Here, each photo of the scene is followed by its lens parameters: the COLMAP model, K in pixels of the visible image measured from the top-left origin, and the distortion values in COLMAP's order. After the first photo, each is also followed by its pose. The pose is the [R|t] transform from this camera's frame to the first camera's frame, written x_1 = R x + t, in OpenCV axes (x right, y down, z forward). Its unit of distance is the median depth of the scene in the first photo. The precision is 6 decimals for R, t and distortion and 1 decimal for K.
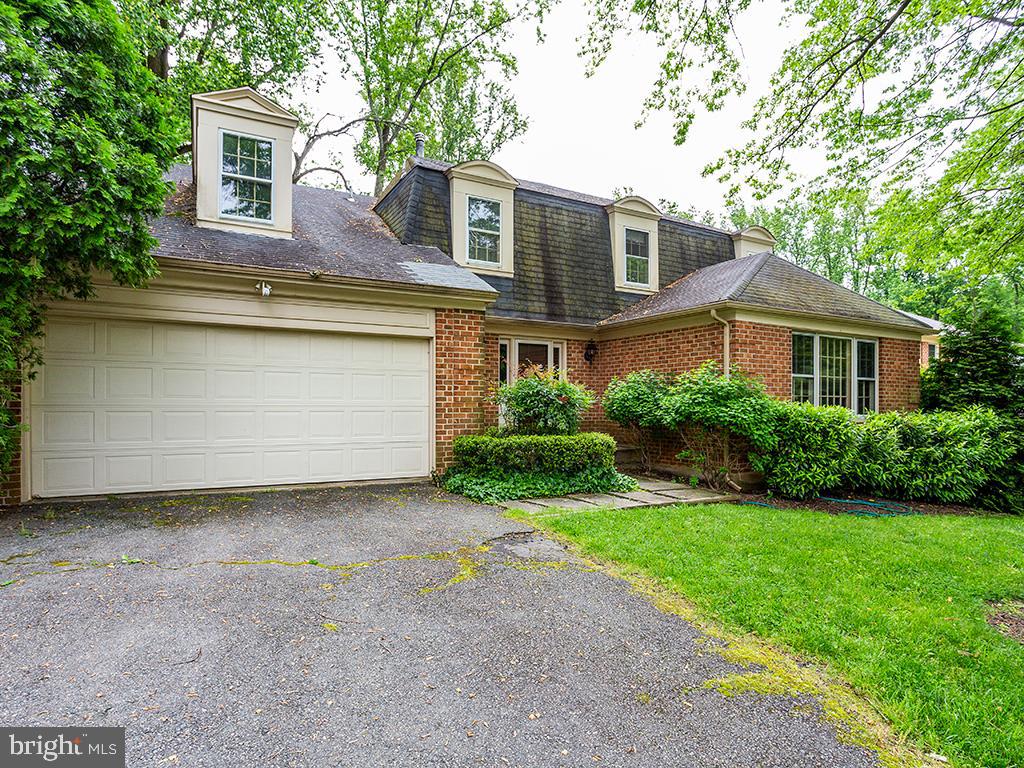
lens RADIAL K [[546.3, 0, 511.1], [0, 546.3, 398.4], [0, 0, 1]] dist [-0.022744, 0.002147]
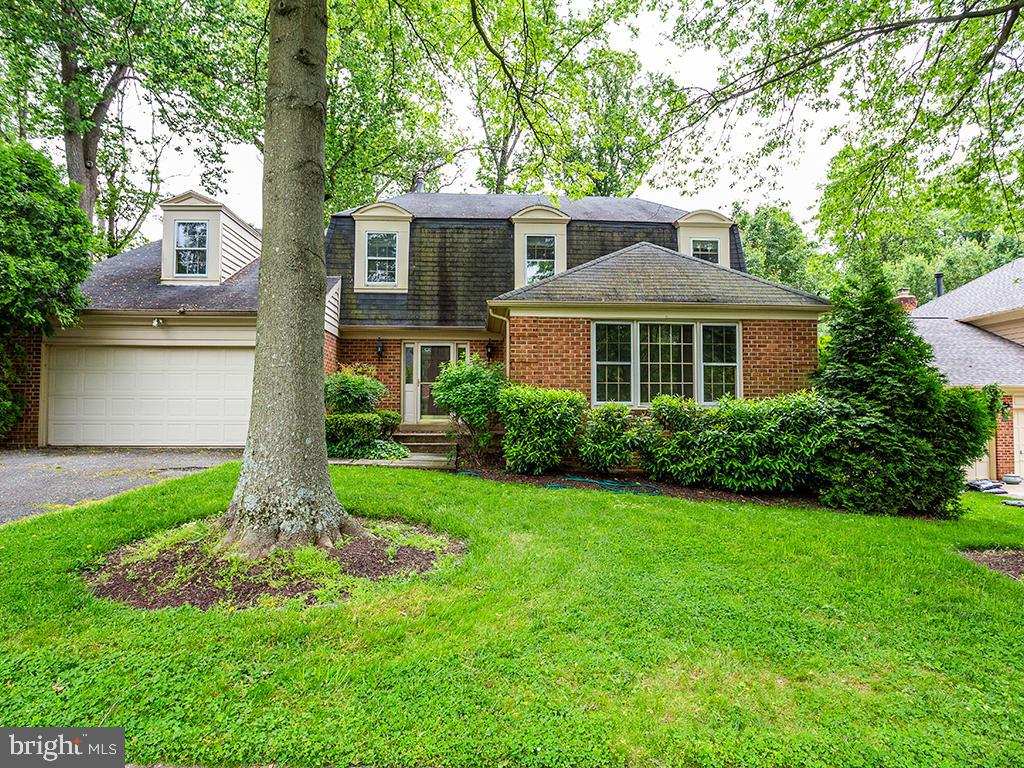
lens RADIAL K [[585.8, 0, 512.0], [0, 585.8, 384.0], [0, 0, 1]] dist [-0.024331, 0.001057]
pose [[0.909169, -0.025518, -0.415644, 0.745543], [0.007562, 0.998968, -0.044789, 0.041161], [0.416358, 0.037577, 0.908424, -0.076017]]
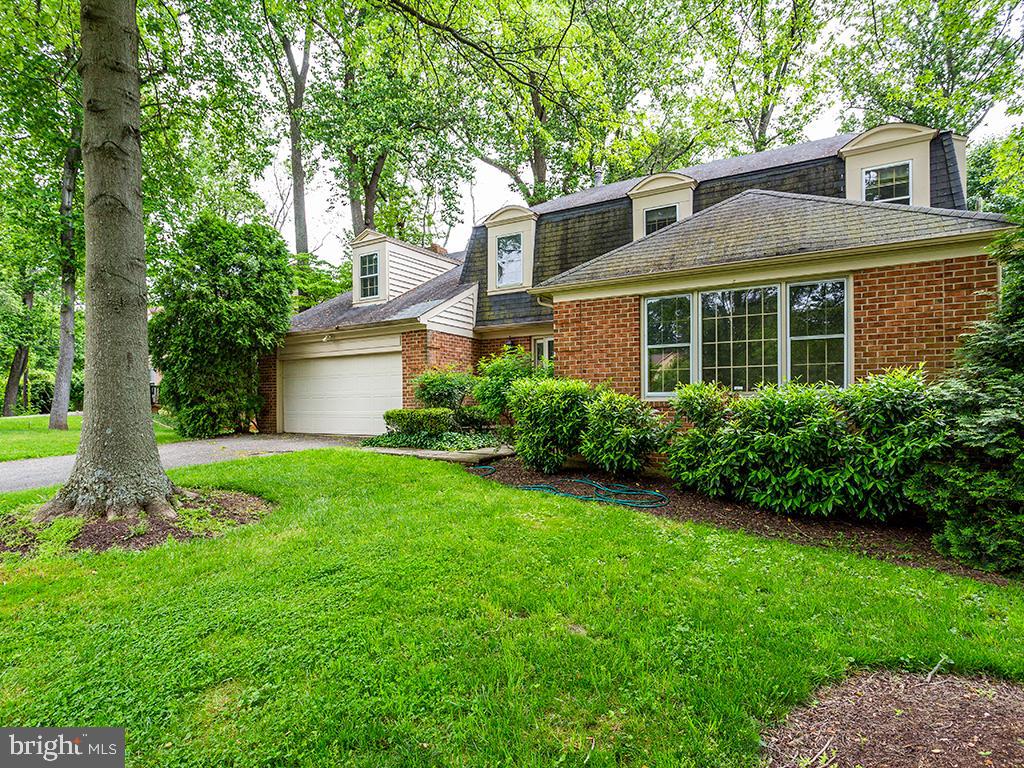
lens RADIAL K [[546.3, 0, 511.1], [0, 546.3, 398.4], [0, 0, 1]] dist [-0.022744, 0.002147]
pose [[0.527595, -0.023570, -0.849169, 1.023207], [0.014626, 0.999719, -0.018662, 0.048041], [0.849370, -0.002574, 0.527792, 0.303035]]
